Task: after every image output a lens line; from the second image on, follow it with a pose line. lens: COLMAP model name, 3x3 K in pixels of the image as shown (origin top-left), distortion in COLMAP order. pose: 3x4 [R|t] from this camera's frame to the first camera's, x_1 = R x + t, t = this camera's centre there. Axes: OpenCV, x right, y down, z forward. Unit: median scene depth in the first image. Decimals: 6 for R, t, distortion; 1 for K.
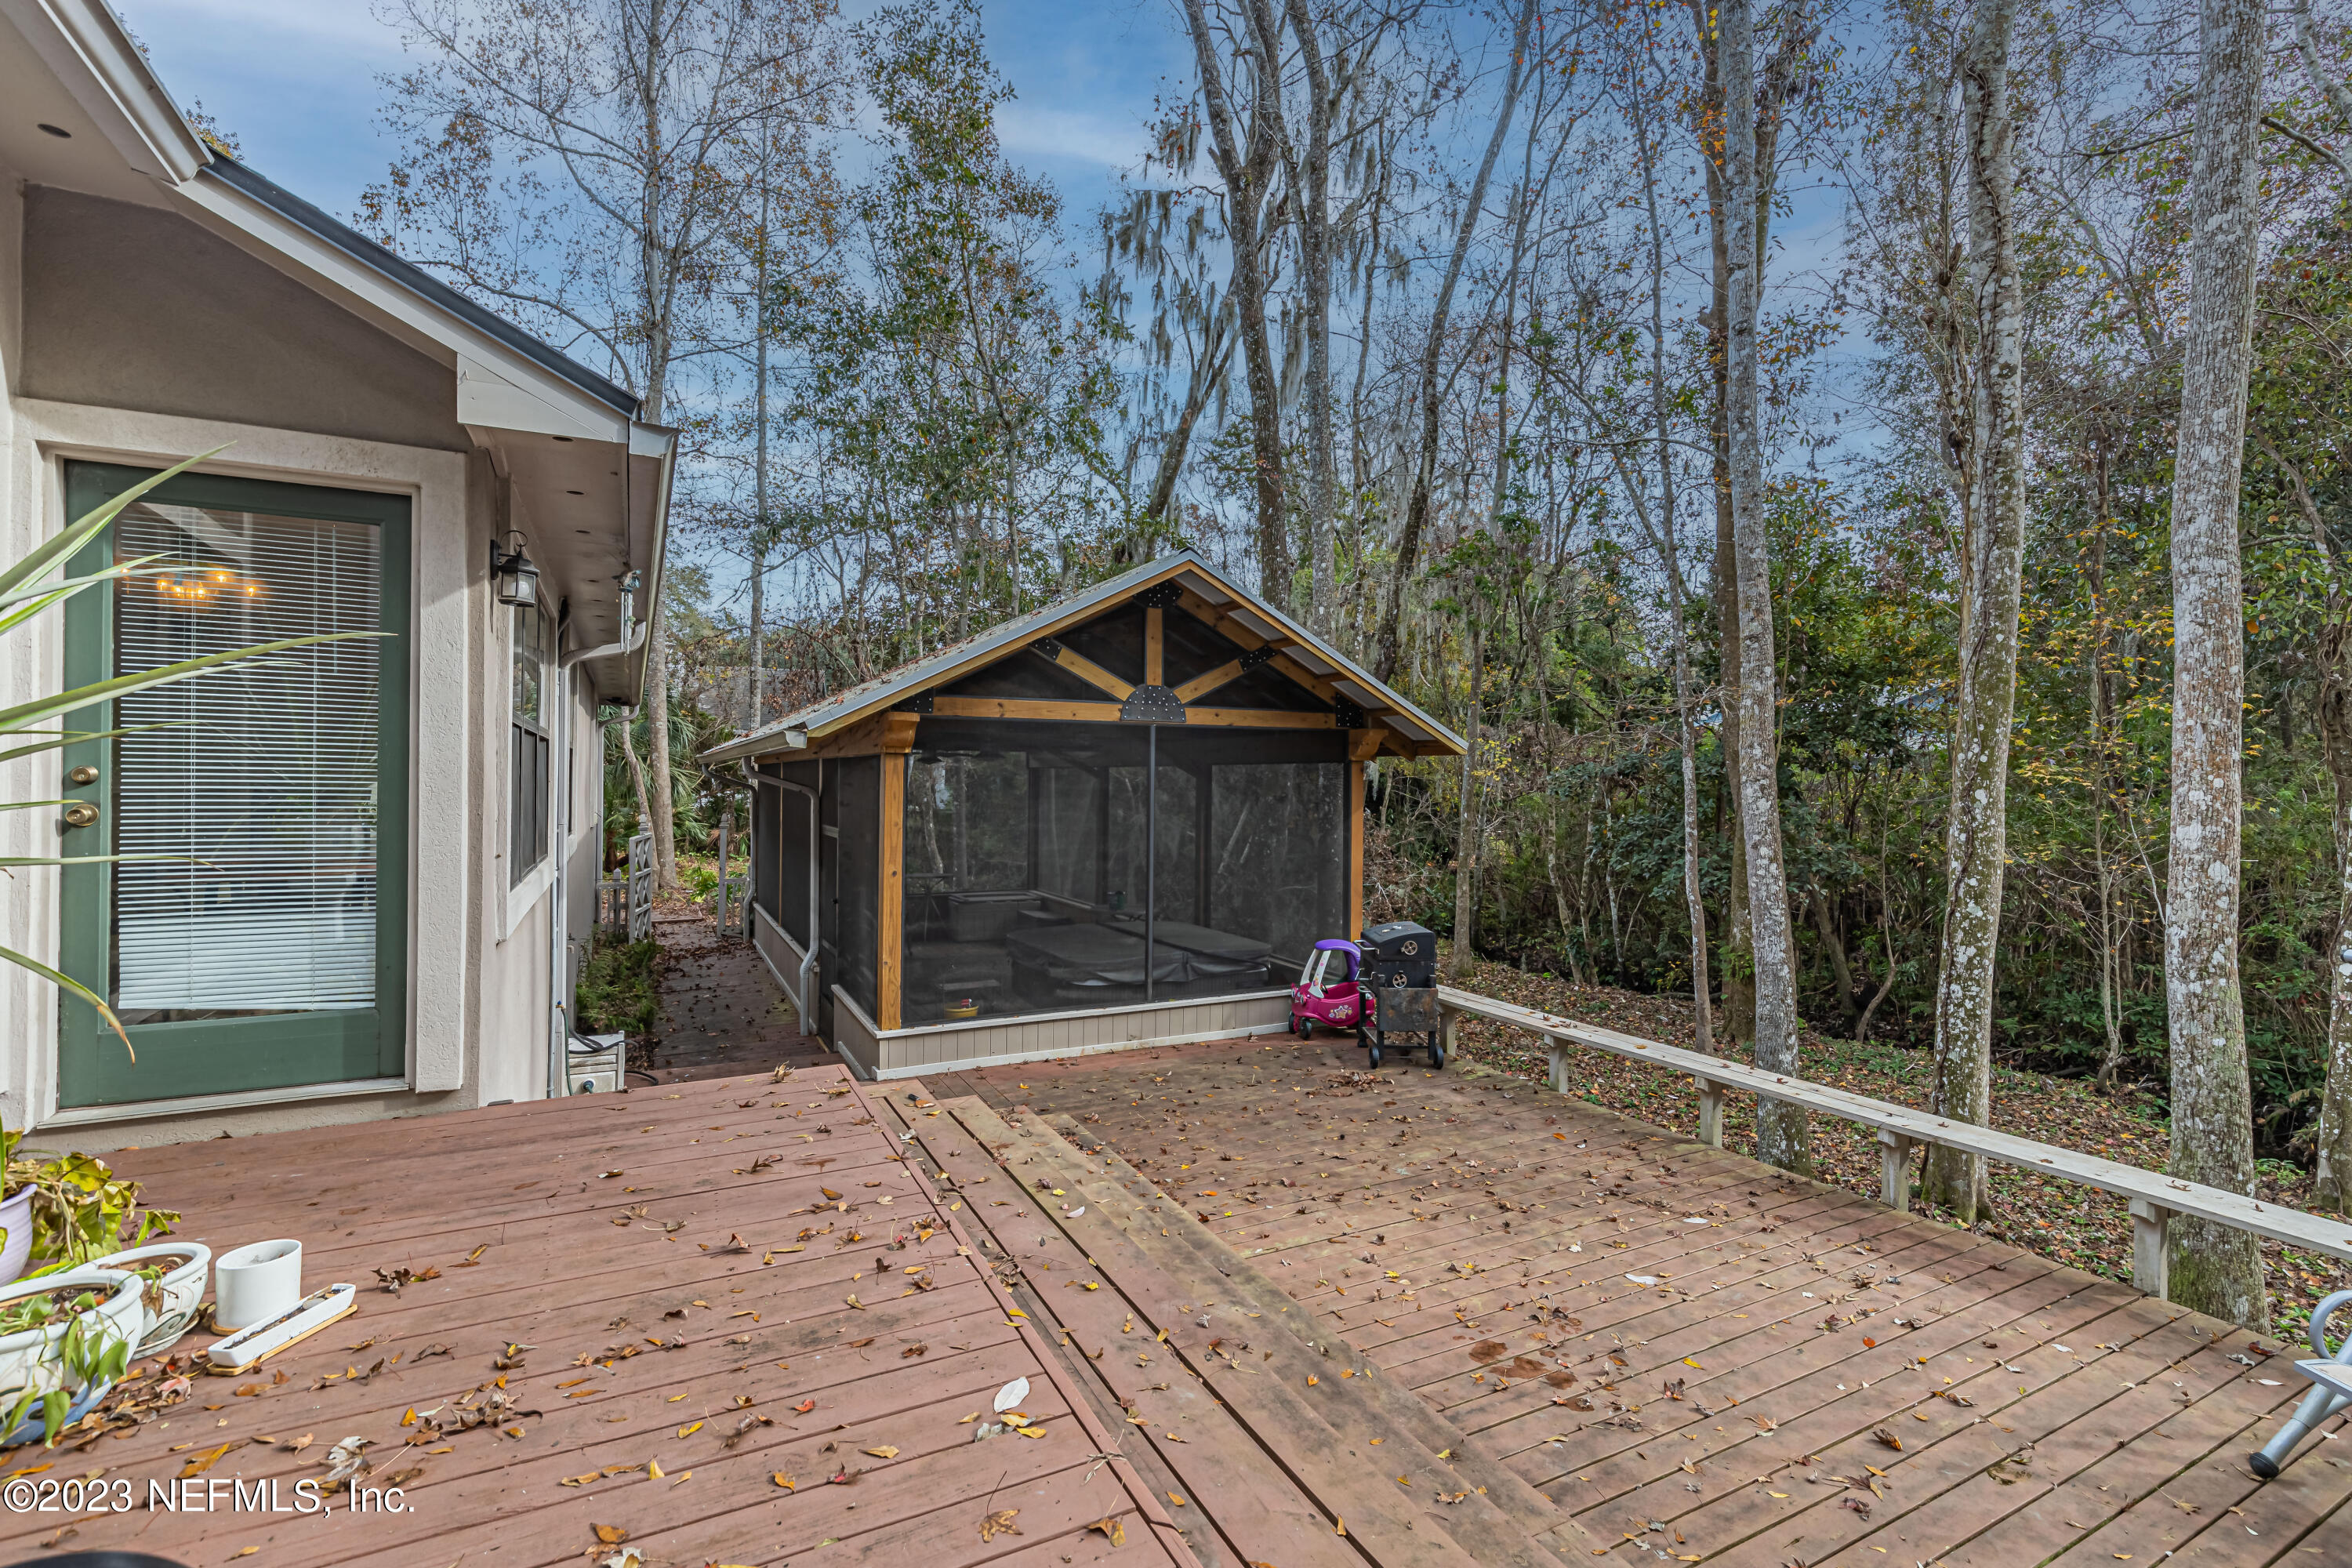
lens RADIAL K [[1064.7, 0, 1182.5], [0, 1064.7, 785.0], [0, 0, 1]] dist [0.004339, 0.000641]
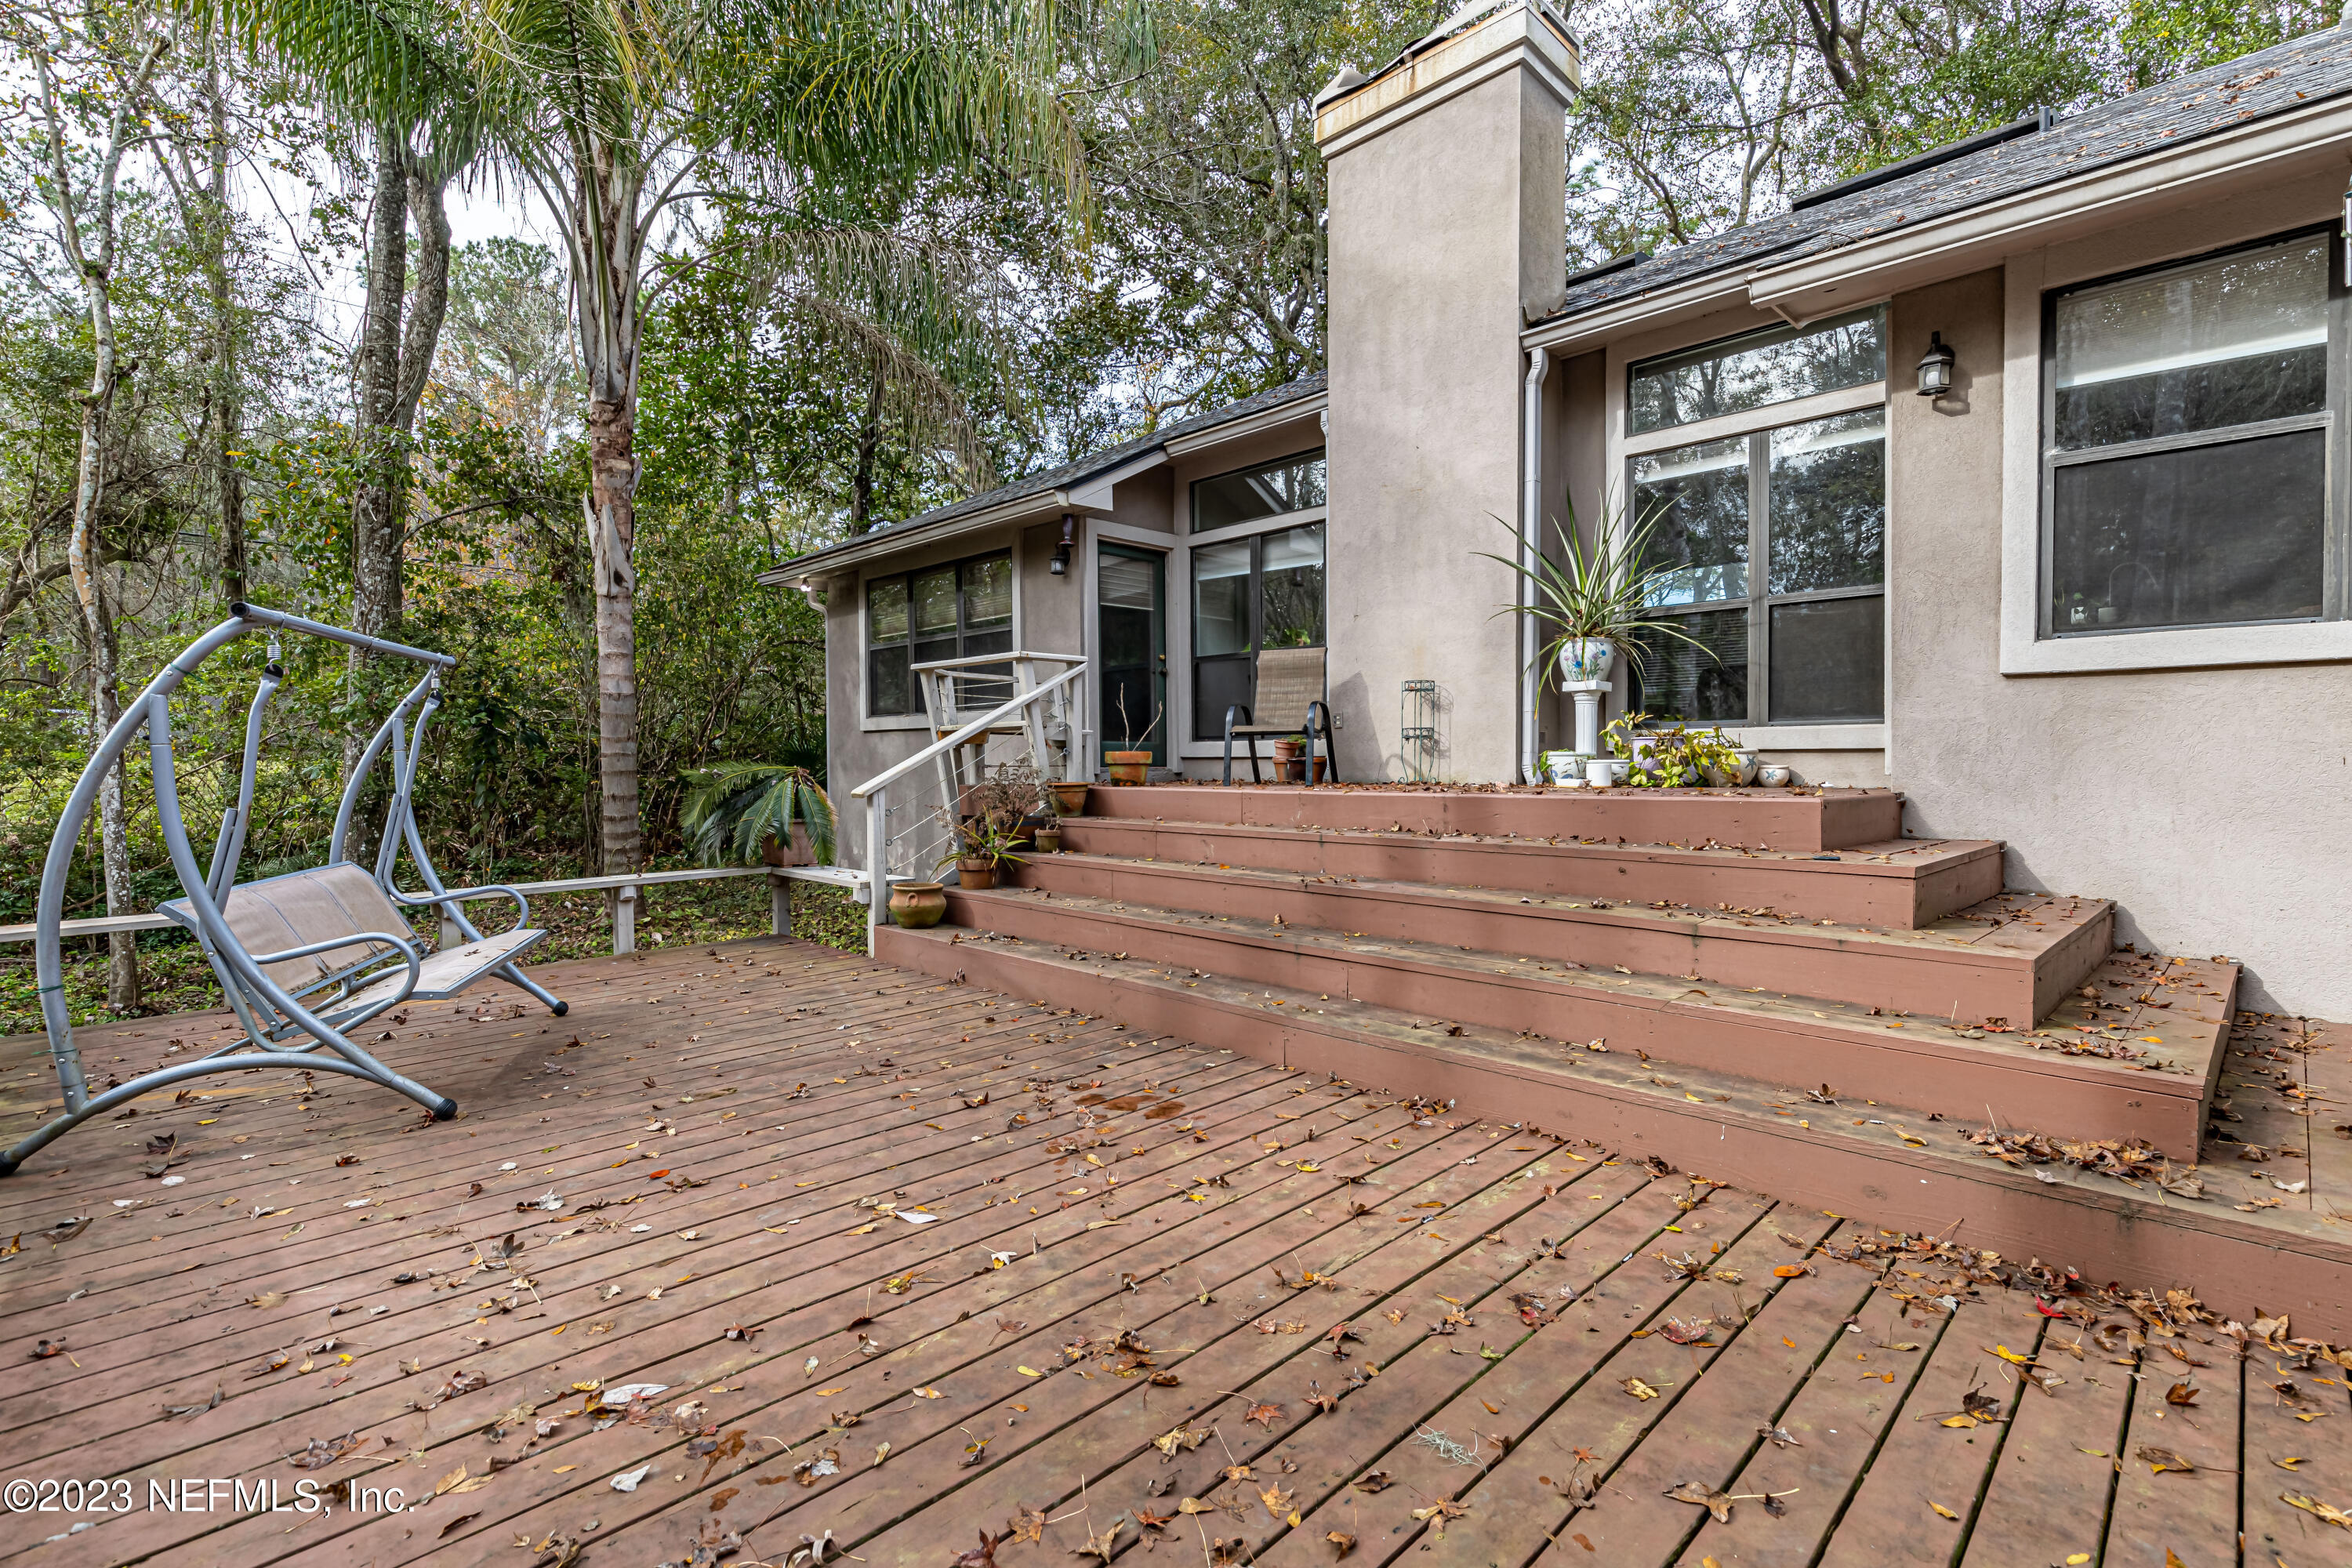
lens RADIAL K [[1064.7, 0, 1177.1], [0, 1064.7, 781.1], [0, 0, 1]] dist [0.004339, 0.000641]
pose [[-0.955440, -0.003209, -0.295168, 0.538639], [-0.006316, 0.999934, 0.009572, 0.255487], [0.295118, 0.011009, -0.955397, 1.842219]]
